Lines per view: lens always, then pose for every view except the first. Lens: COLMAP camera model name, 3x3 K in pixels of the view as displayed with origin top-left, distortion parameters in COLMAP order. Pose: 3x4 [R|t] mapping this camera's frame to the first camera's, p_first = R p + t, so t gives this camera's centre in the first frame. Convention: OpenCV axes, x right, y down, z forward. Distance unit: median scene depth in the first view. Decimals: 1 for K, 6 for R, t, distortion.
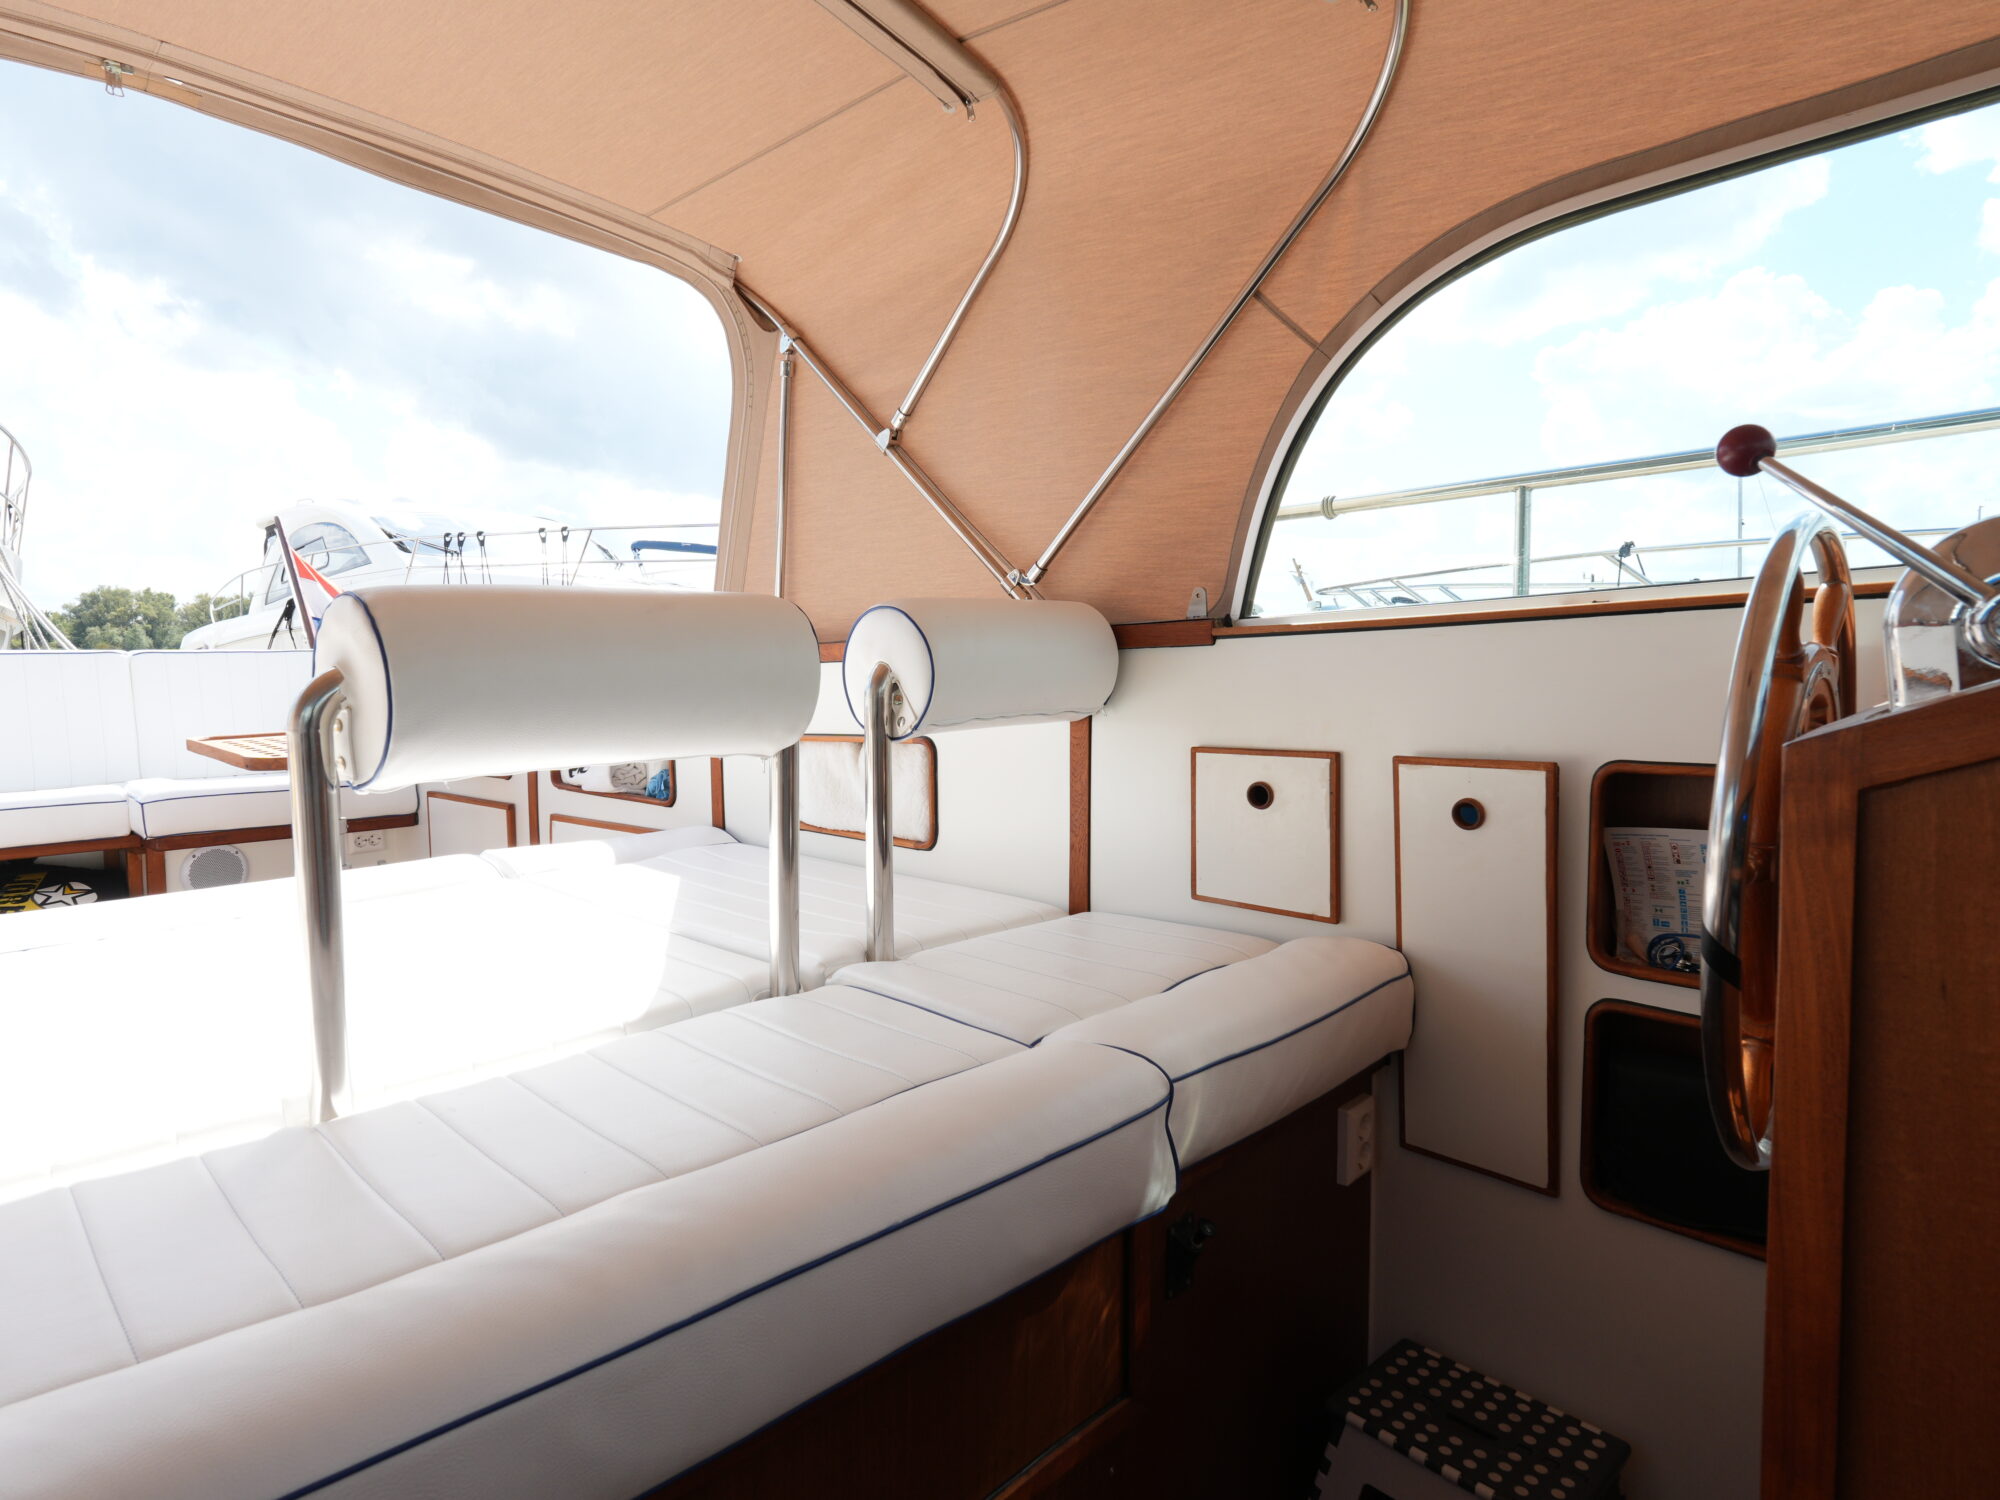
lens RADIAL K [[1140.0, 0, 1013.4], [0, 1140.0, 759.5], [0, 0, 1]] dist [0.001047, -0.002353]
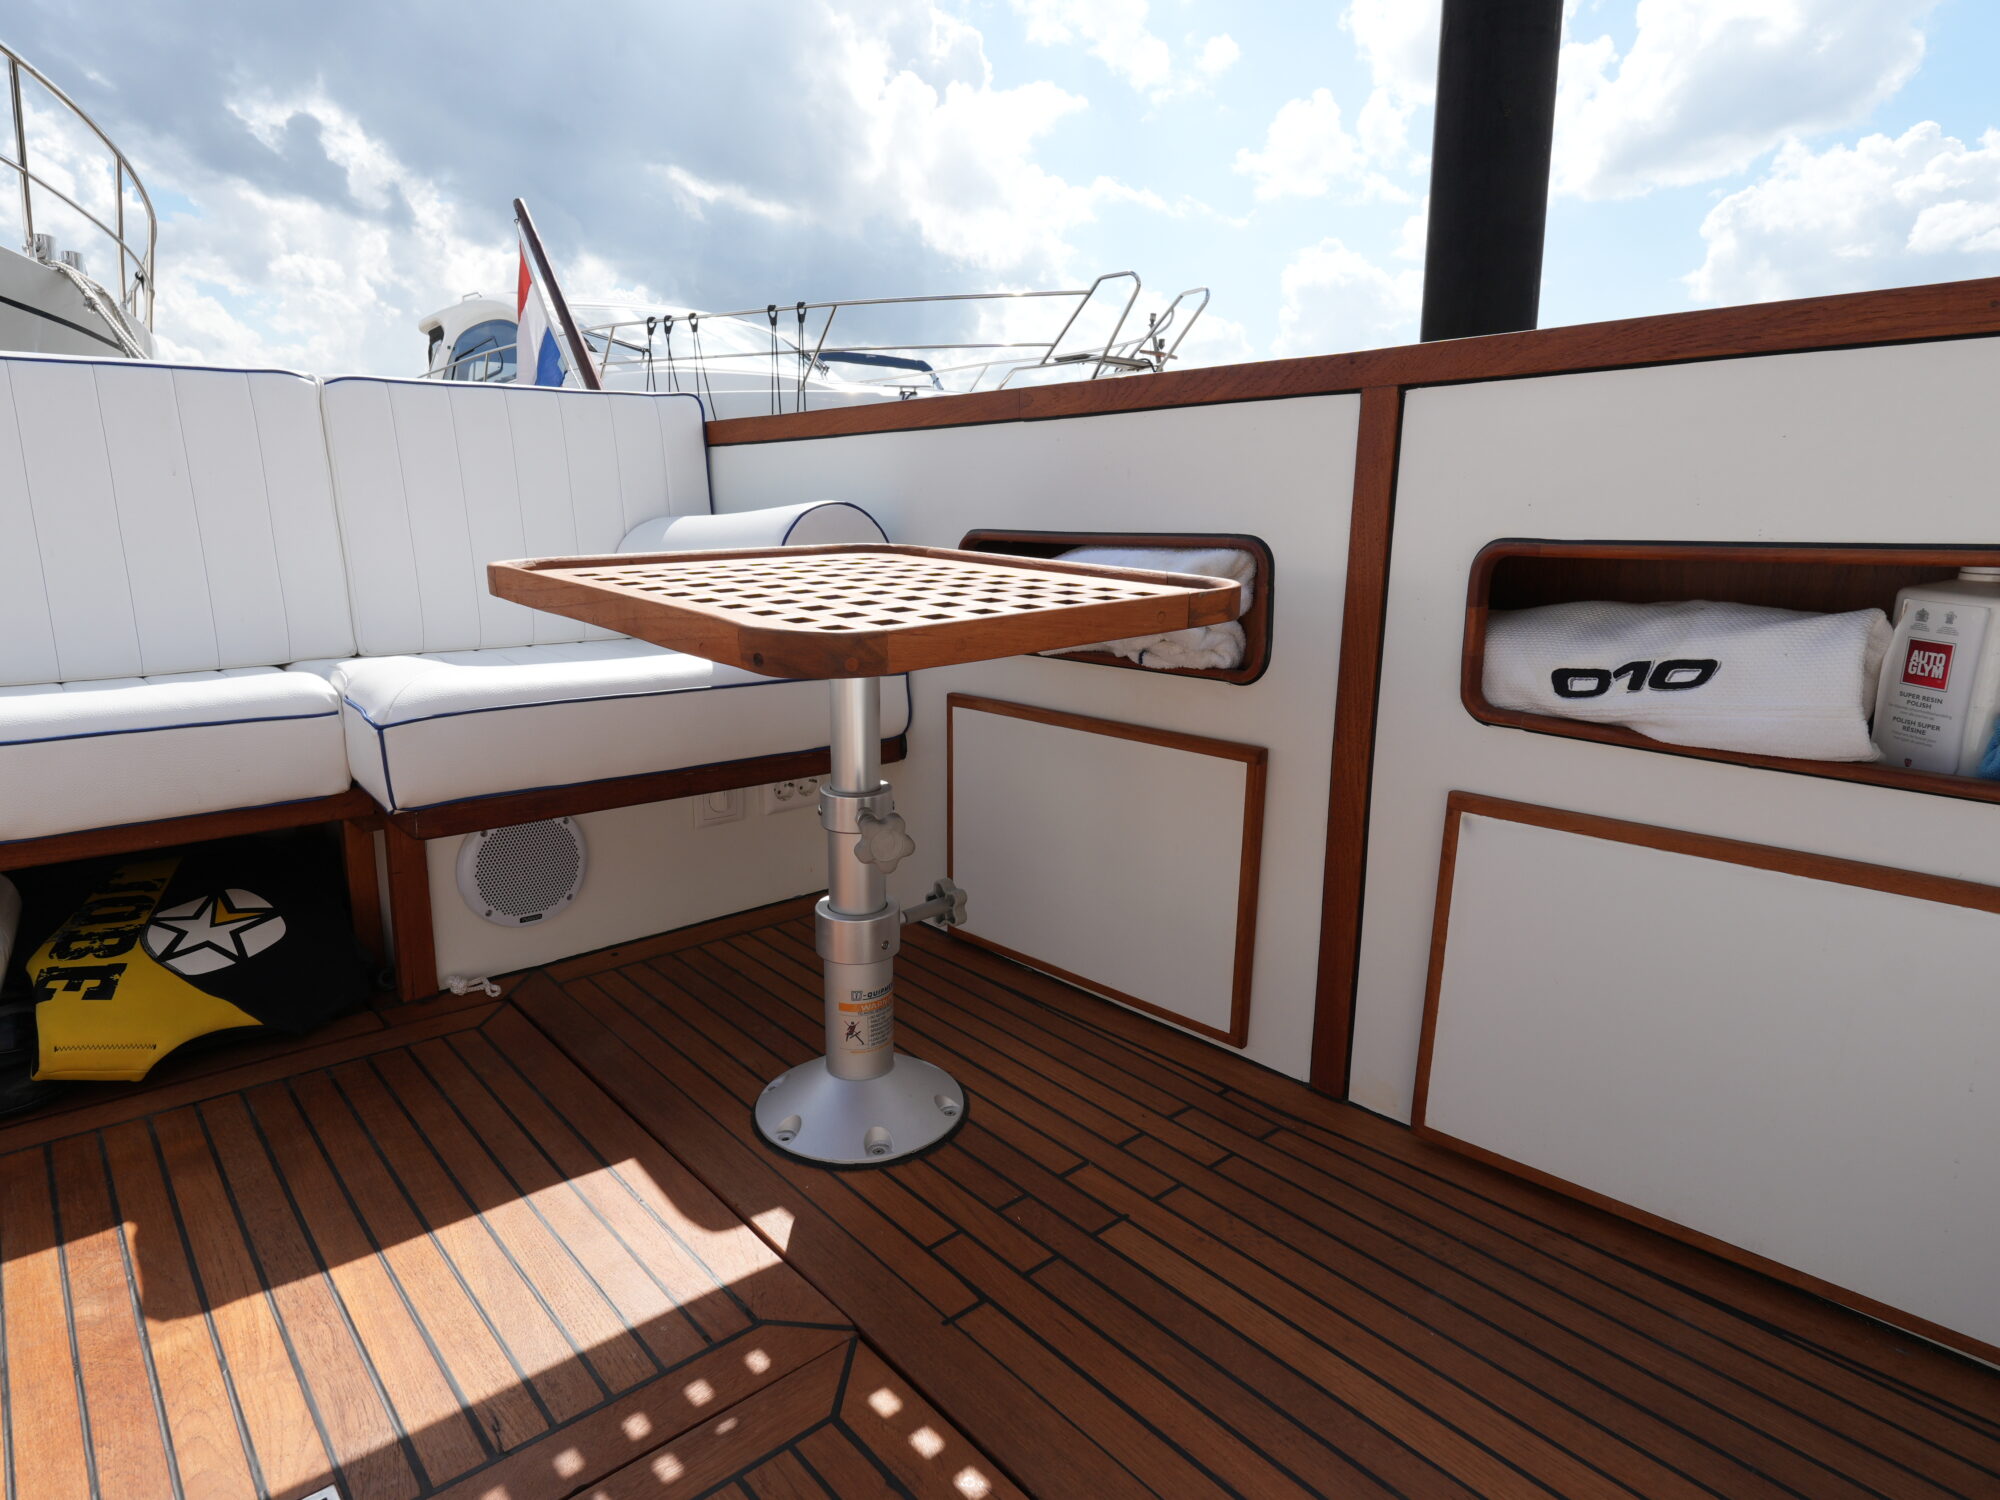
lens RADIAL K [[1140.0, 0, 998.1], [0, 1140.0, 735.0], [0, 0, 1]] dist [0.001047, -0.002353]
pose [[0.993361, 0.034028, -0.109892, -0.491287], [-0.020912, 0.992750, 0.118365, -0.009312], [0.113123, -0.115281, 0.986871, 0.613216]]
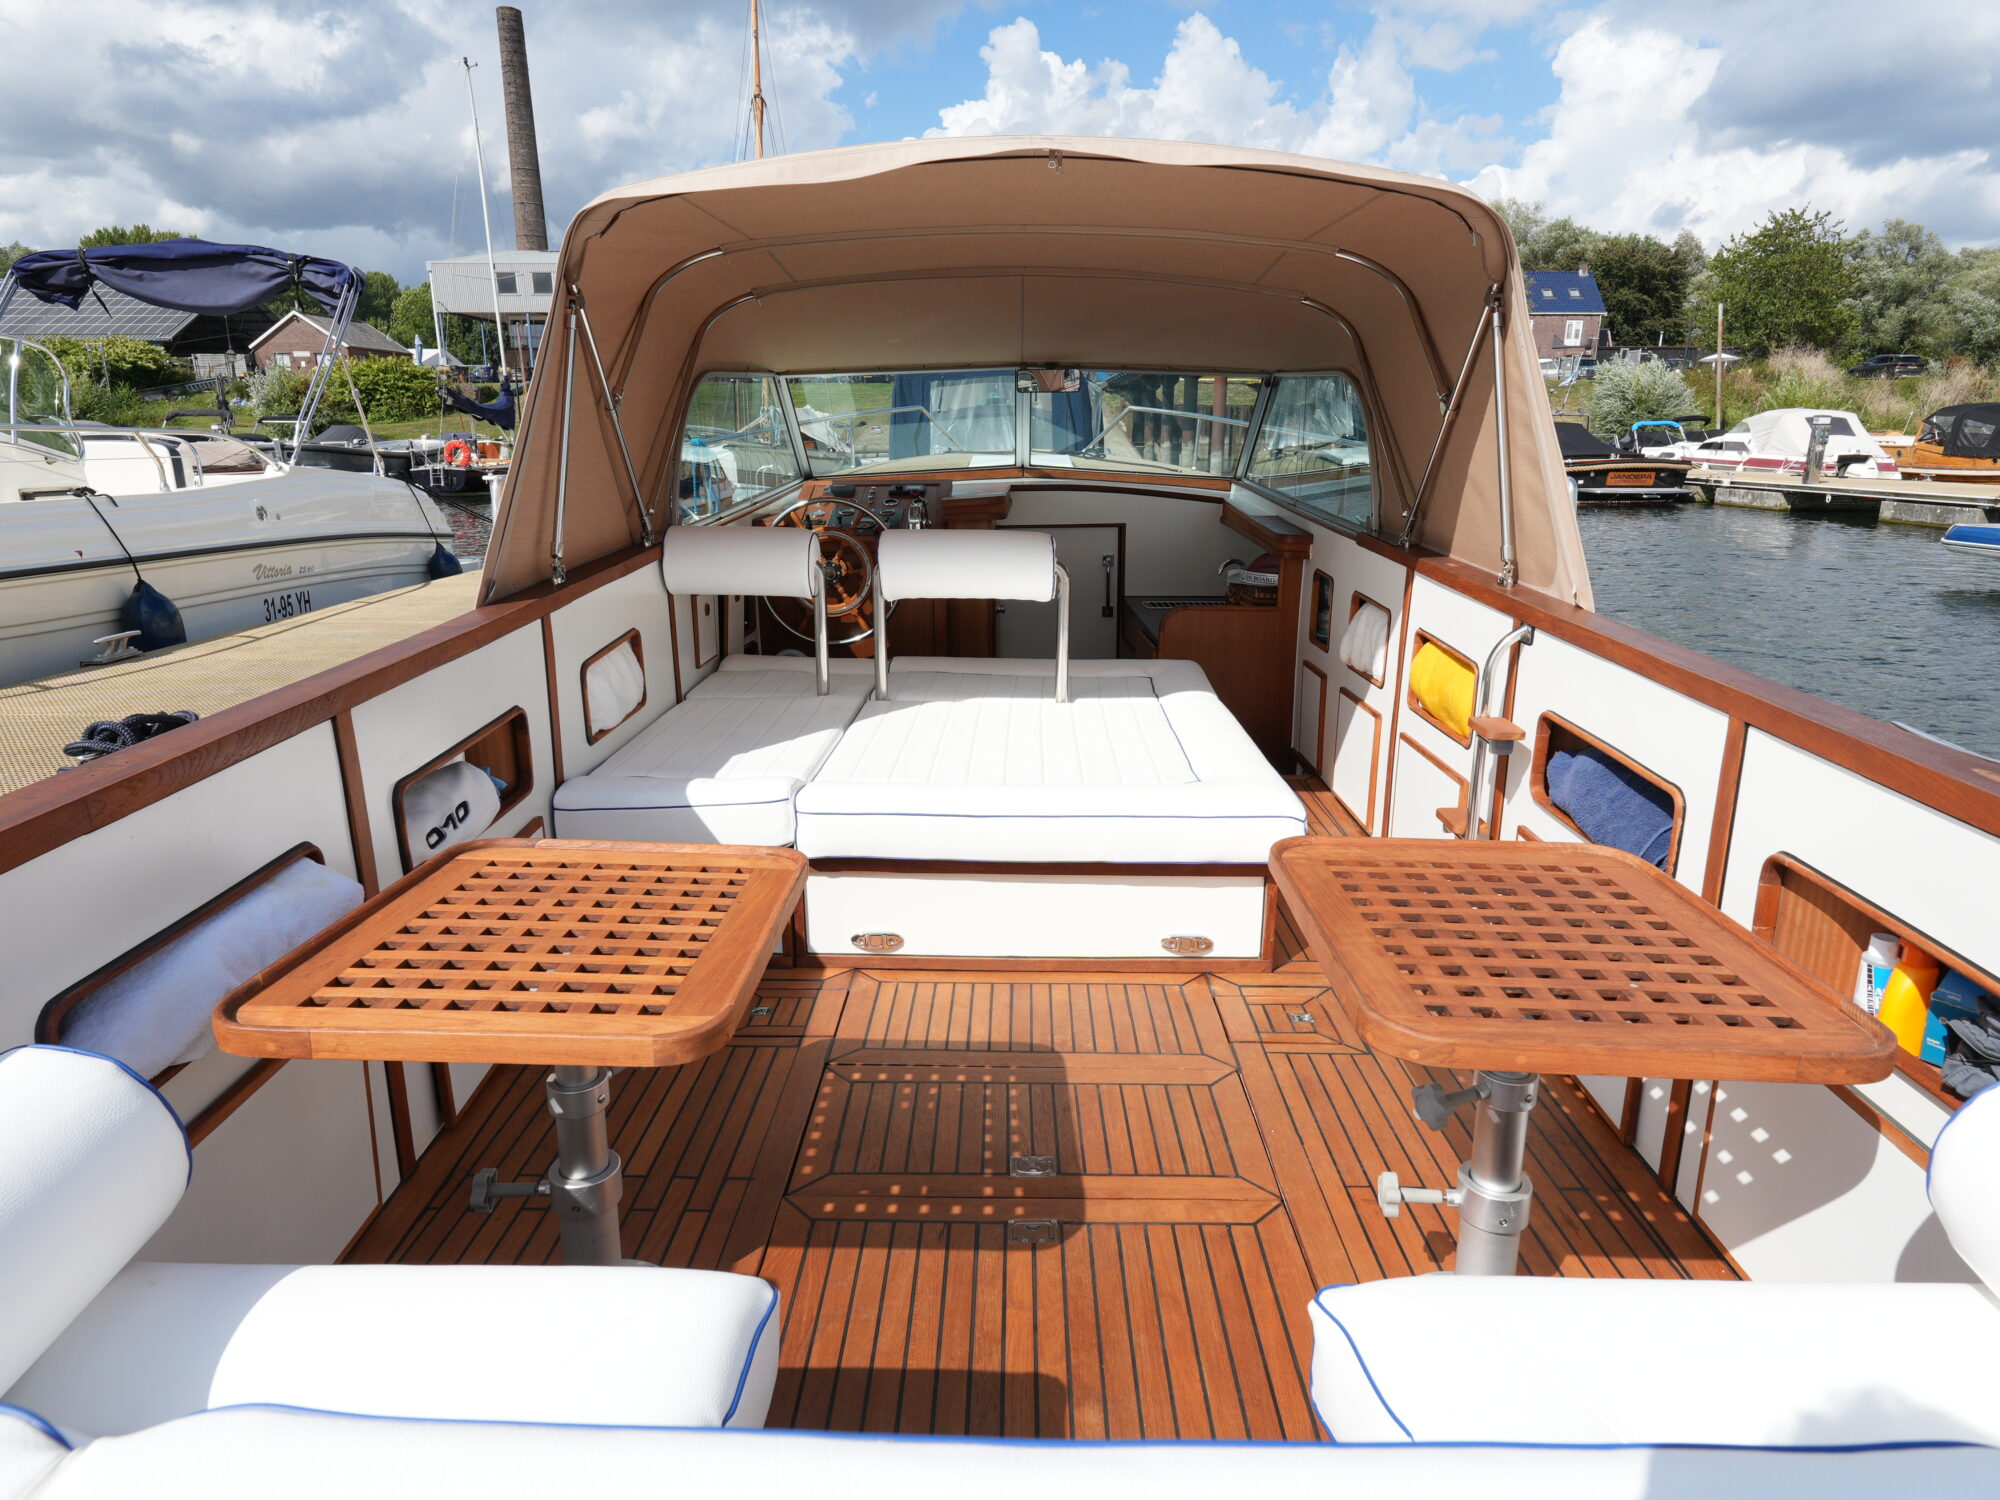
lens RADIAL K [[1140.0, 0, 1000.4], [0, 1140.0, 744.3], [0, 0, 1]] dist [0.001047, -0.002353]
pose [[-0.660998, -0.188958, 0.726207, -0.952528], [0.065373, 0.949596, 0.306586, -0.187494], [-0.747534, 0.250127, -0.615328, 1.050519]]
